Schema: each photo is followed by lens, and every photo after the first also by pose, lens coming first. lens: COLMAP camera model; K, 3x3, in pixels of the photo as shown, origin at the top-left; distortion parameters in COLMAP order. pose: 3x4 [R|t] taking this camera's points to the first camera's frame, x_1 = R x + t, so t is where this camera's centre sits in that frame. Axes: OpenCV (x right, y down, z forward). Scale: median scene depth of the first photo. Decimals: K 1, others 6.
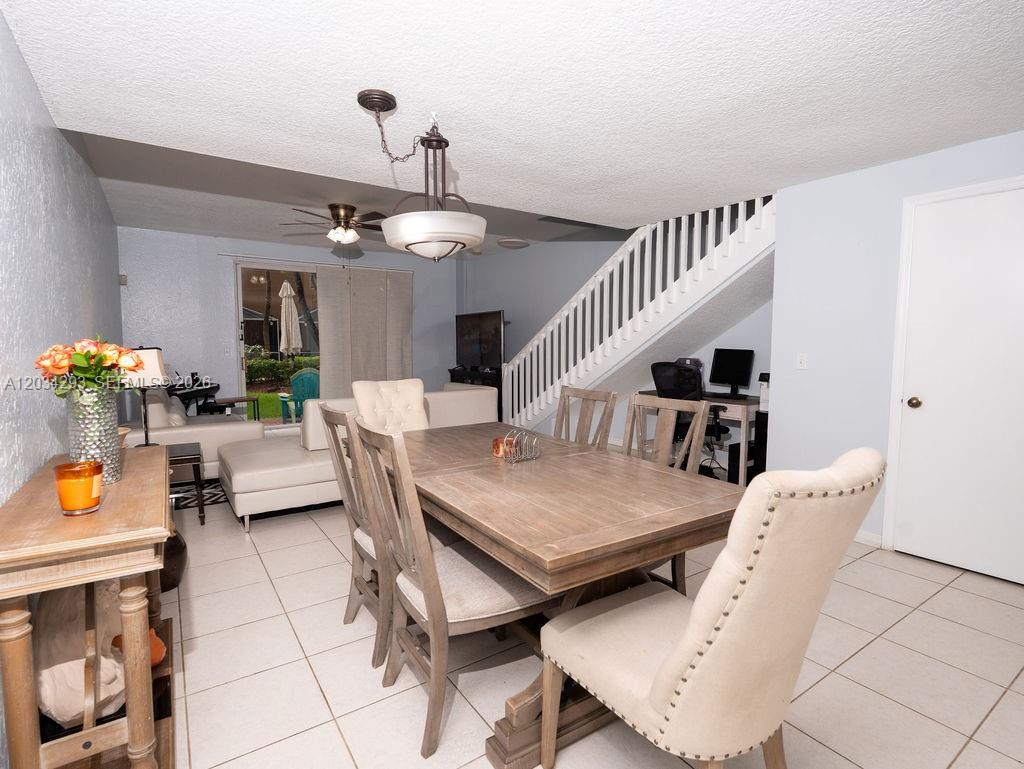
lens RADIAL K [[527.3, 0, 512.0], [0, 527.3, 384.5], [0, 0, 1]] dist [0.001379, -0.000430]
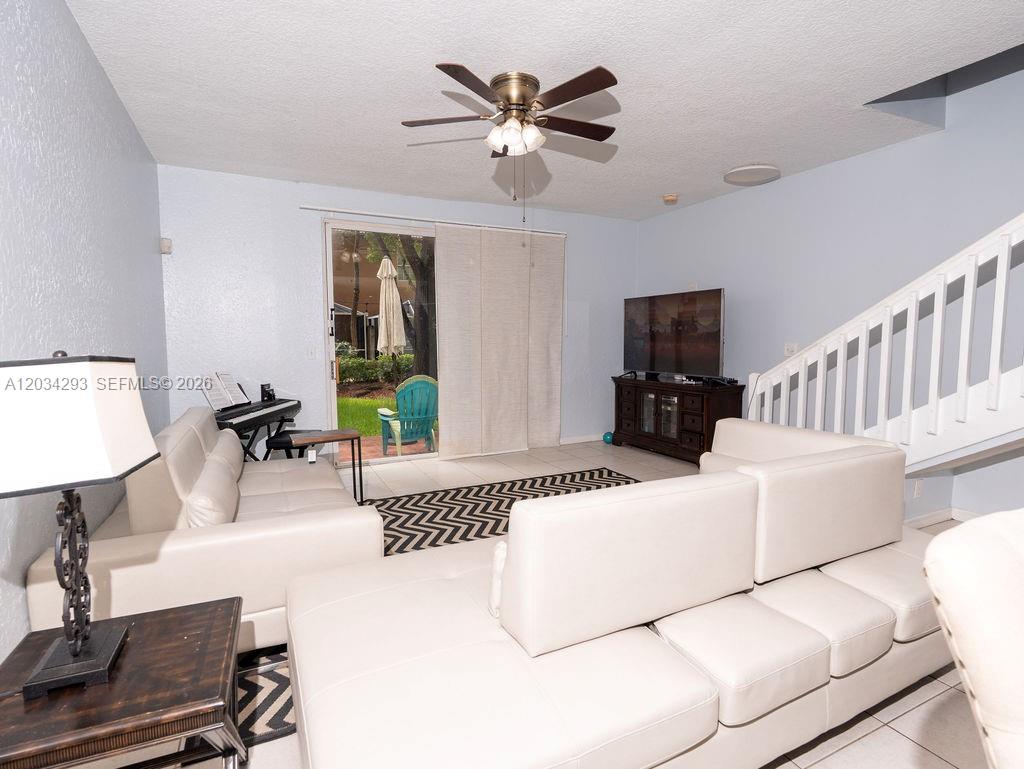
lens RADIAL K [[527.3, 0, 512.0], [0, 527.3, 384.5], [0, 0, 1]] dist [0.001379, -0.000430]
pose [[0.990772, 0.007580, -0.135324, -0.181456], [-0.006515, 0.999944, 0.008312, -0.027070], [0.135380, -0.007353, 0.990766, 0.341884]]
